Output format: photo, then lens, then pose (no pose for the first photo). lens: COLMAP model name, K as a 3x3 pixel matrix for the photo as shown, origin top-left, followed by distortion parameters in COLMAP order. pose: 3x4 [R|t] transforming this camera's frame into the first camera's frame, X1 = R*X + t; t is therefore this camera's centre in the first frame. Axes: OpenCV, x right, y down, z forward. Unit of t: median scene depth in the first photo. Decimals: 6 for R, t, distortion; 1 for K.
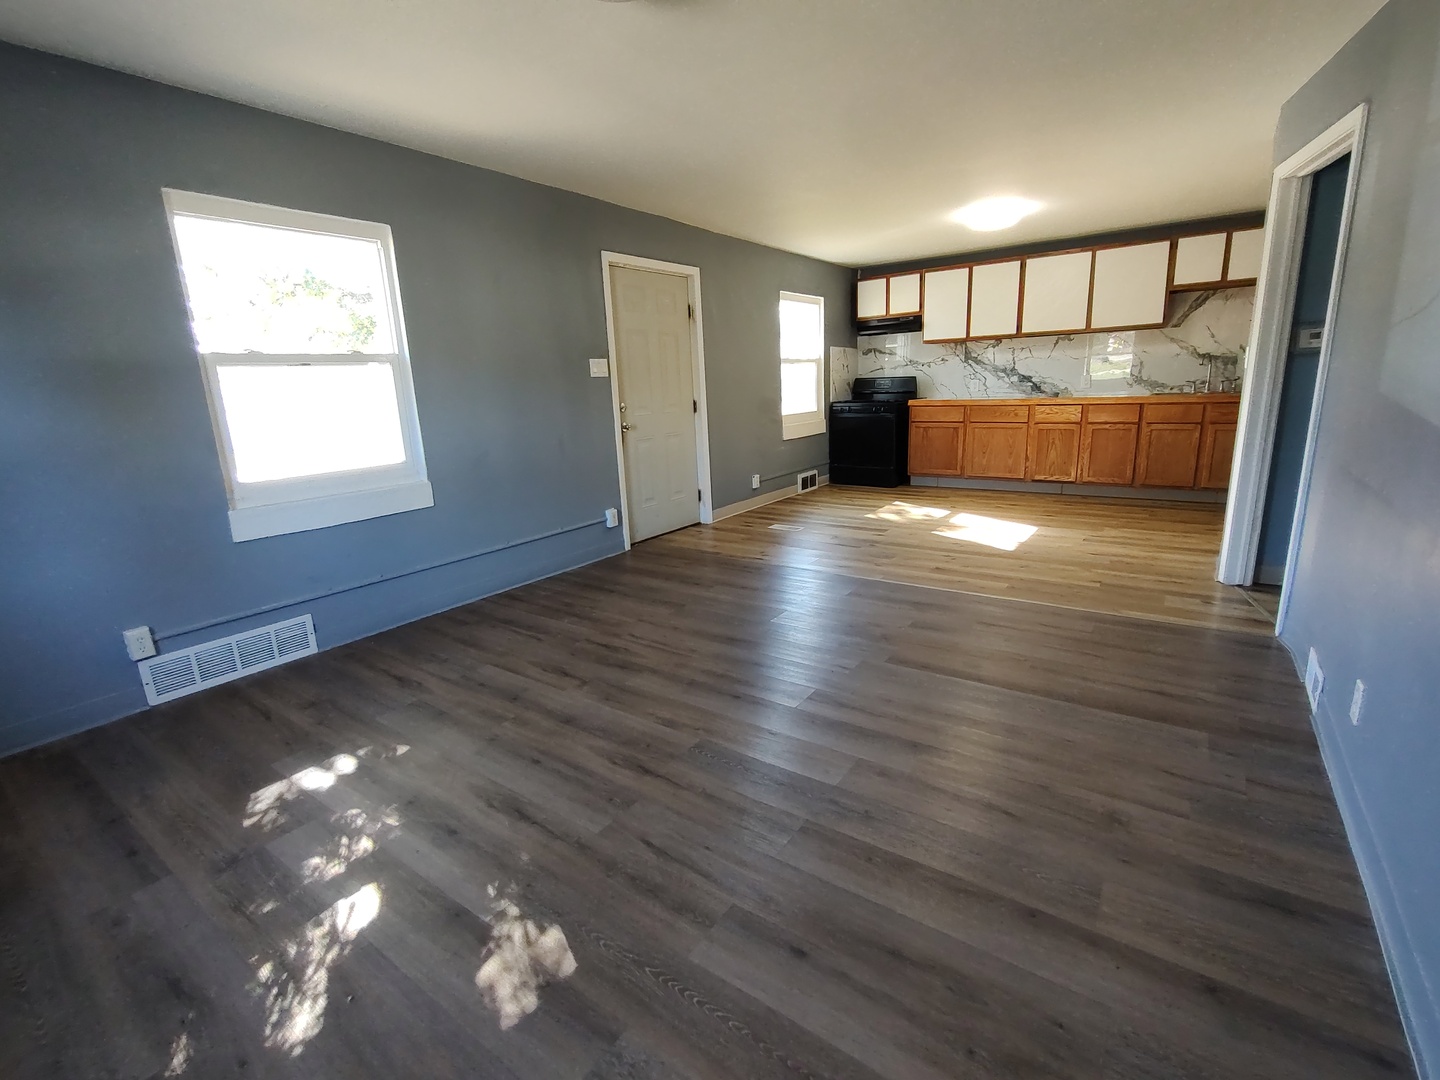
lens RADIAL K [[651.1, 0, 721.3], [0, 651.1, 535.7], [0, 0, 1]] dist [-0.004953, -0.000377]
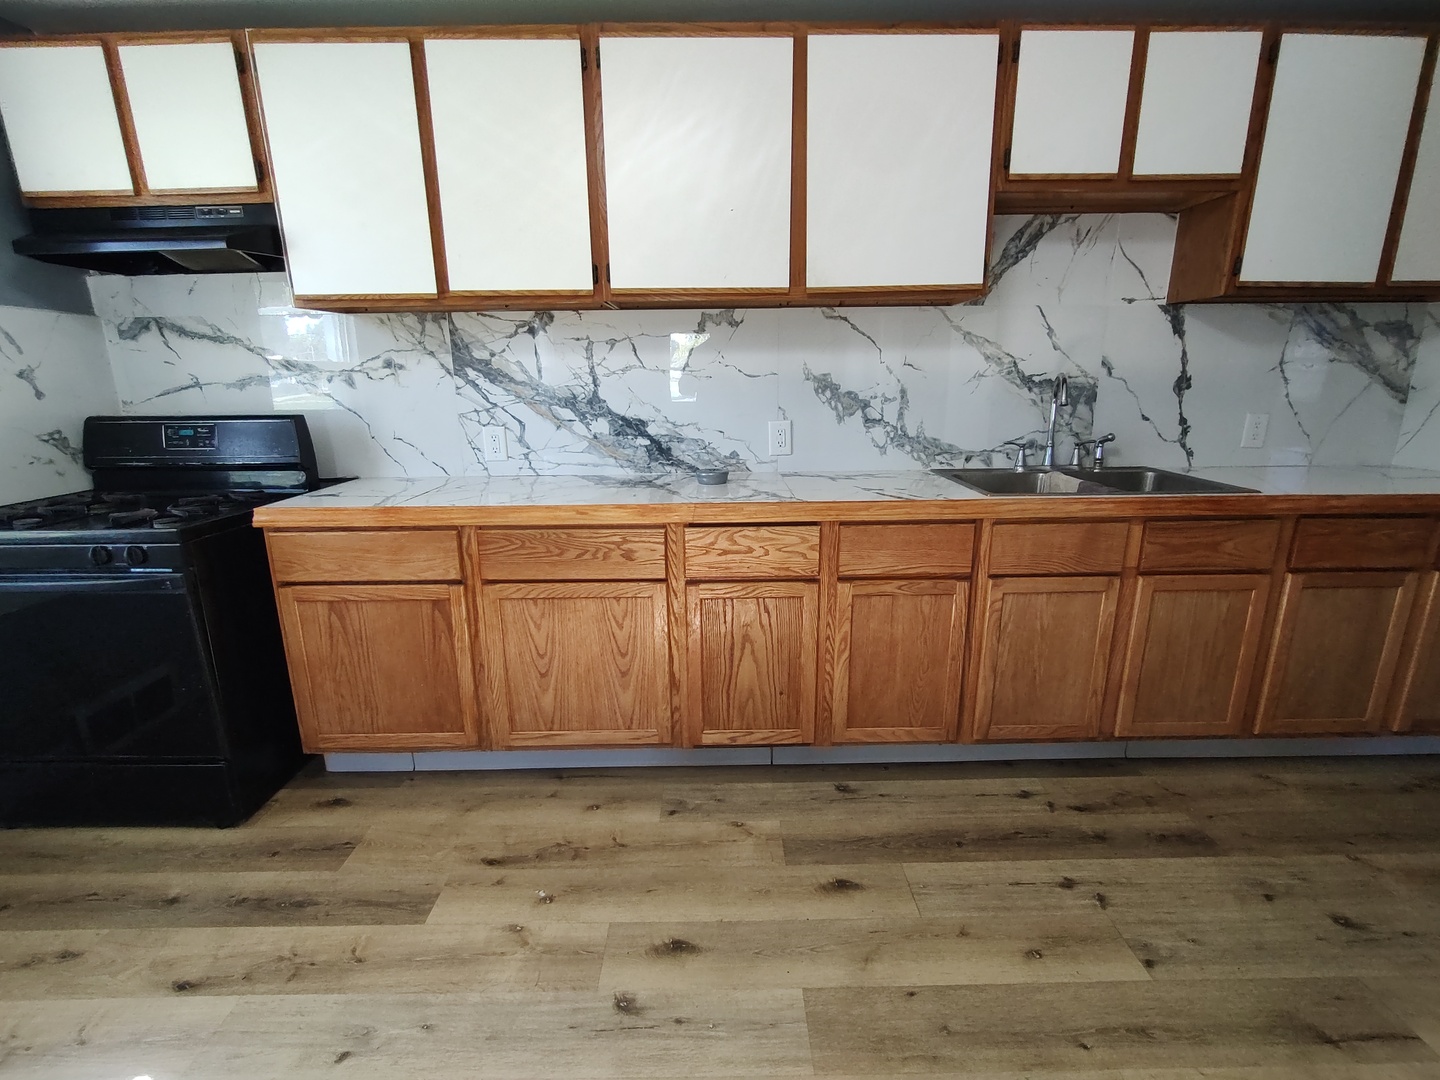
lens RADIAL K [[651.1, 0, 725.3], [0, 651.1, 539.8], [0, 0, 1]] dist [-0.004953, -0.000377]
pose [[0.803101, -0.115682, 0.584505, 0.305500], [0.116386, 0.992532, 0.036524, -0.194362], [-0.584366, 0.038696, 0.810567, 0.709092]]
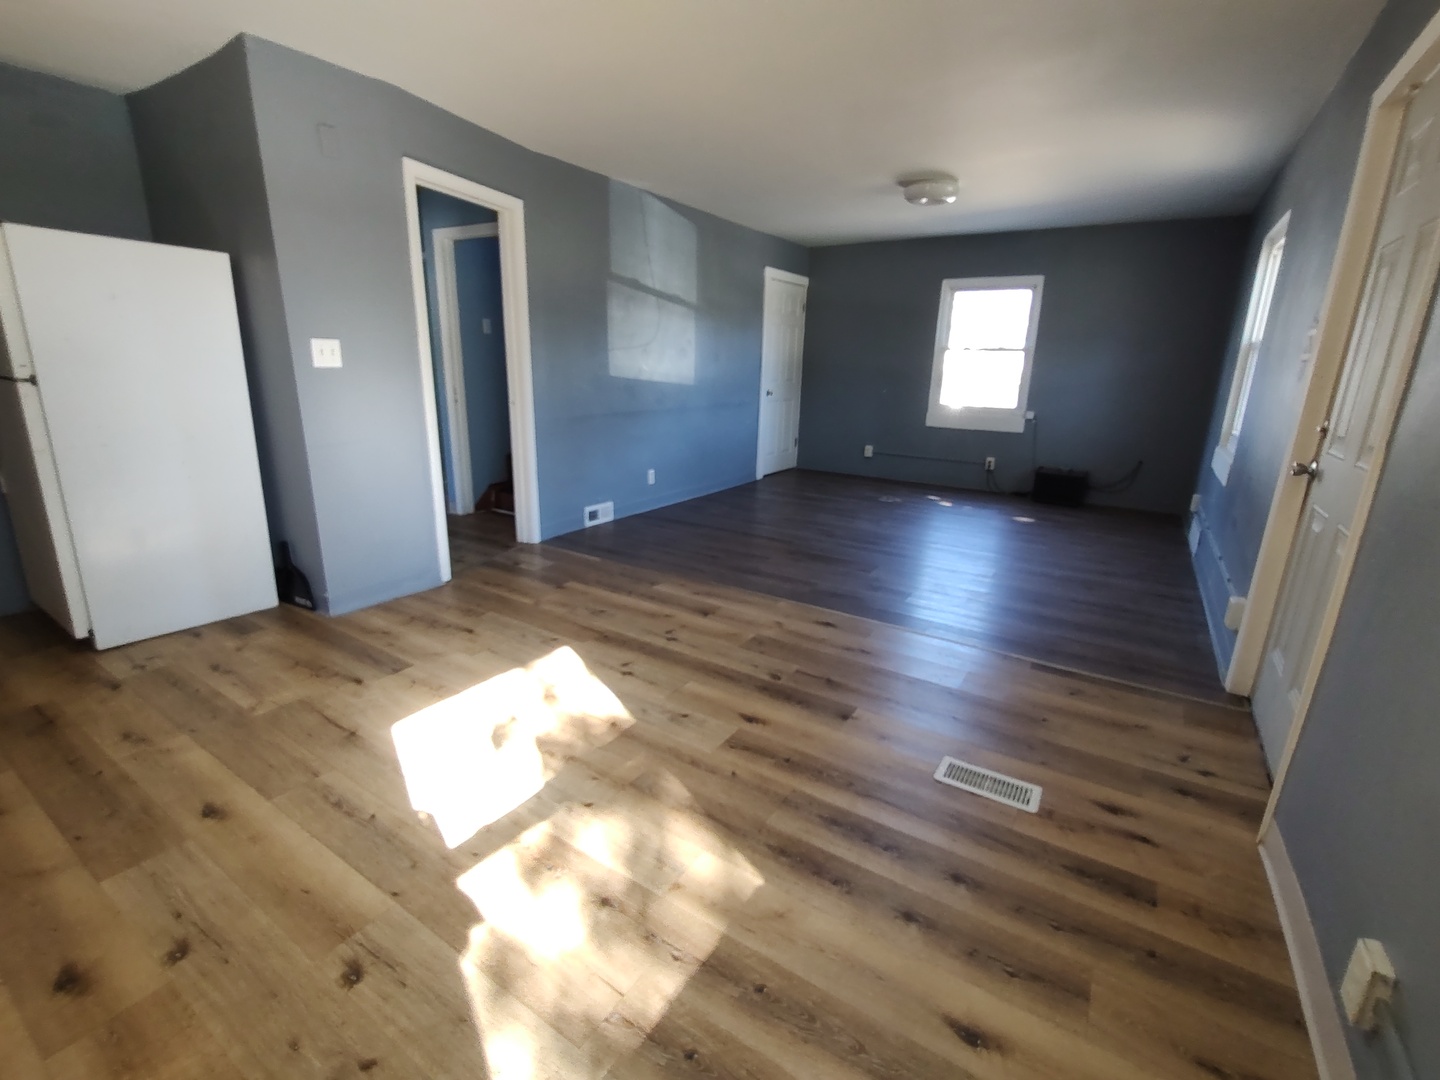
lens RADIAL K [[651.1, 0, 718.0], [0, 651.1, 541.2], [0, 0, 1]] dist [-0.004953, -0.000377]
pose [[-0.998861, 0.020824, -0.042942, 0.219303], [-0.001915, 0.881573, 0.472043, -0.252816], [0.047686, 0.471588, -0.880529, 1.038567]]
